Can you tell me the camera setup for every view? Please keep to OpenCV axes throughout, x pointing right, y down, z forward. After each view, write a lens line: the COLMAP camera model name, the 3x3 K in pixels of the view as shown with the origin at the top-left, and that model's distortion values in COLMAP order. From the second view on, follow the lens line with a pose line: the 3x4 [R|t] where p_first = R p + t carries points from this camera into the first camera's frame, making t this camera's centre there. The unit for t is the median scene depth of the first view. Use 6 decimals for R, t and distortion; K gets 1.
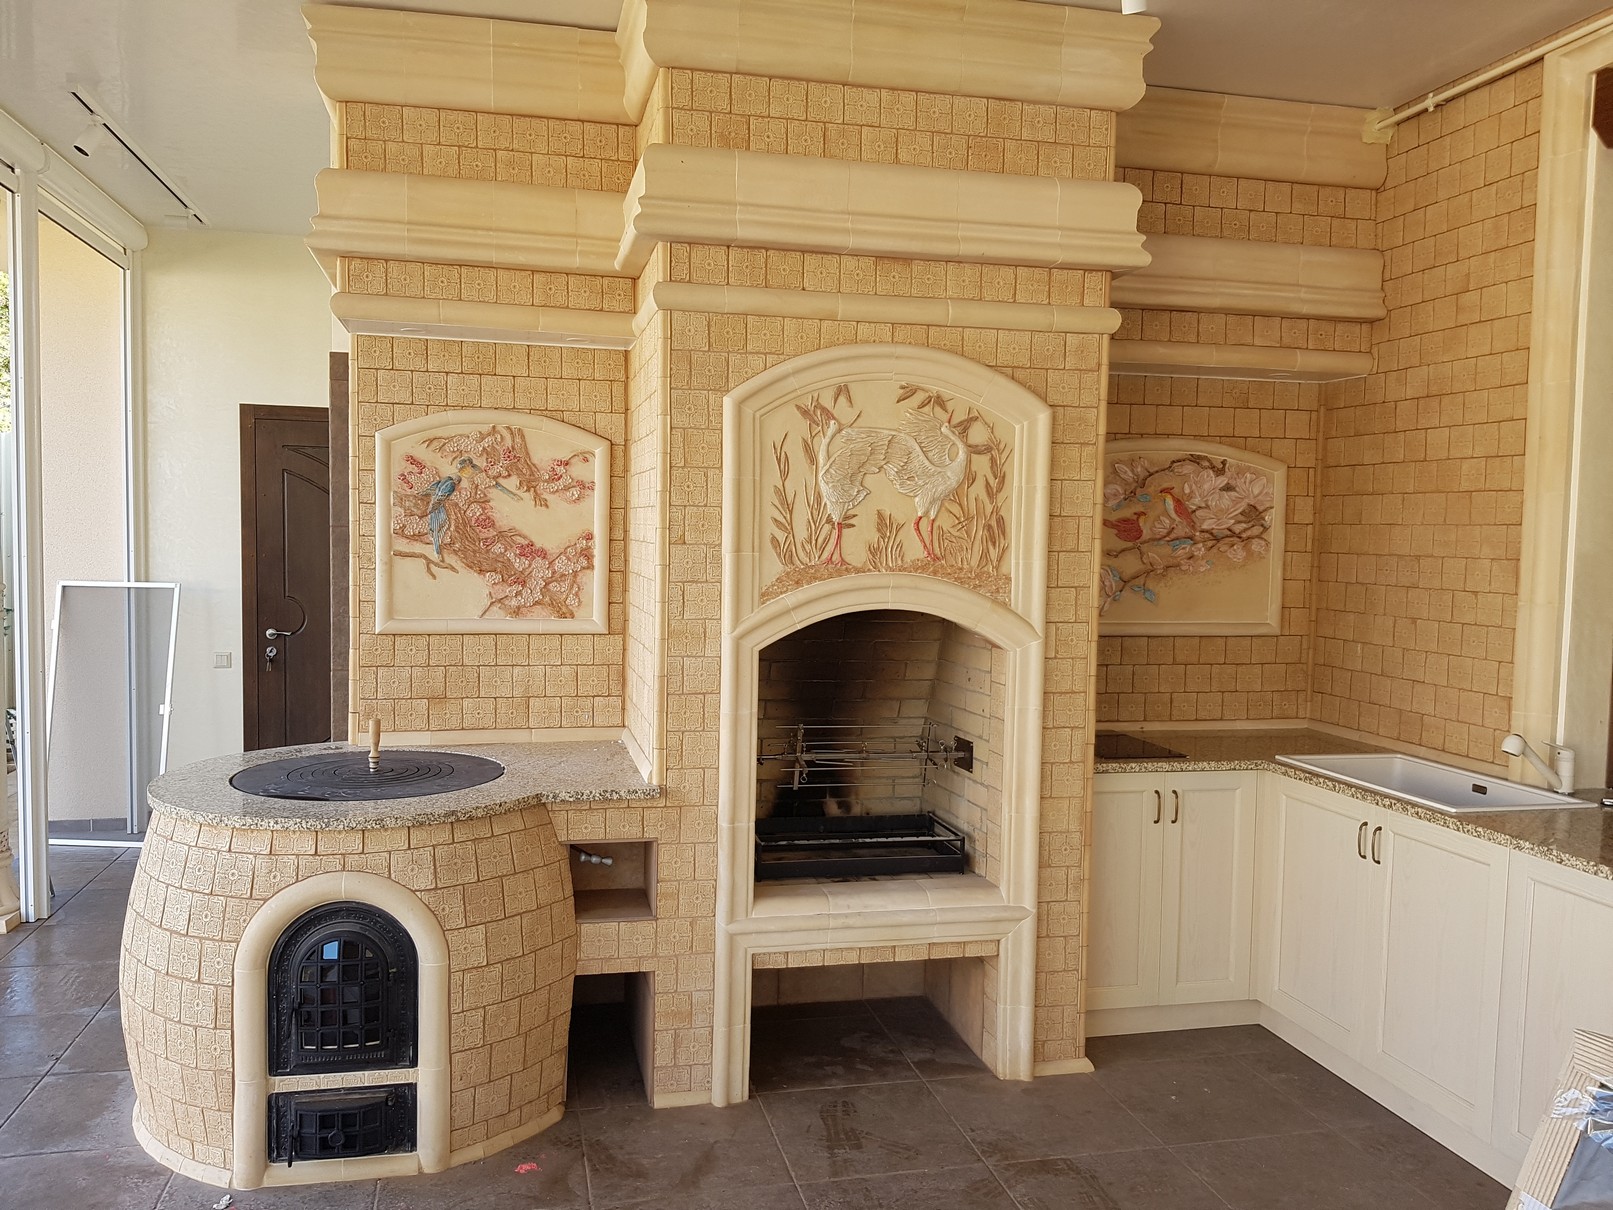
lens RADIAL K [[1253.5, 0, 780.9], [0, 1253.5, 618.5], [0, 0, 1]] dist [0.067764, -0.106391]
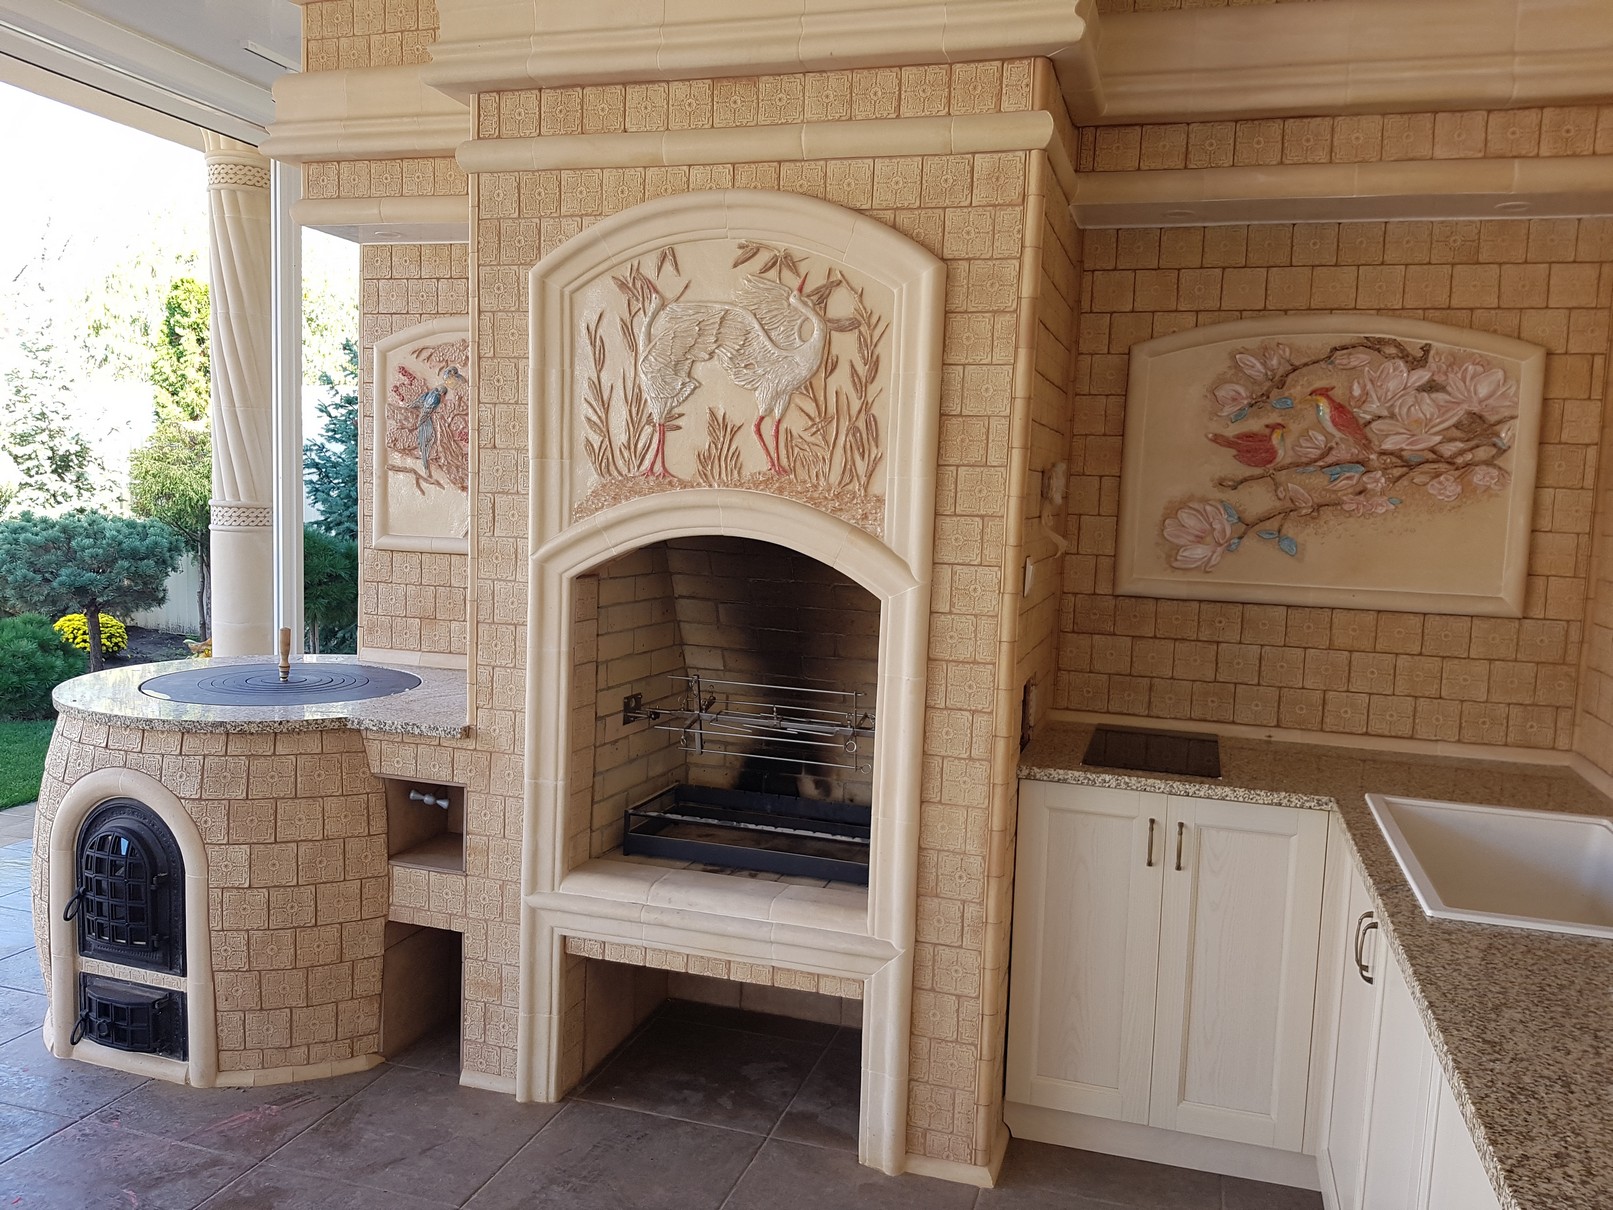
lens RADIAL K [[1253.5, 0, 806.0], [0, 1253.5, 621.0], [0, 0, 1]] dist [0.067764, -0.106391]
pose [[0.865512, 0.066622, -0.496438, 0.514702], [-0.055098, 0.997764, 0.037841, 0.013570], [0.497849, -0.005399, 0.867247, 0.336579]]
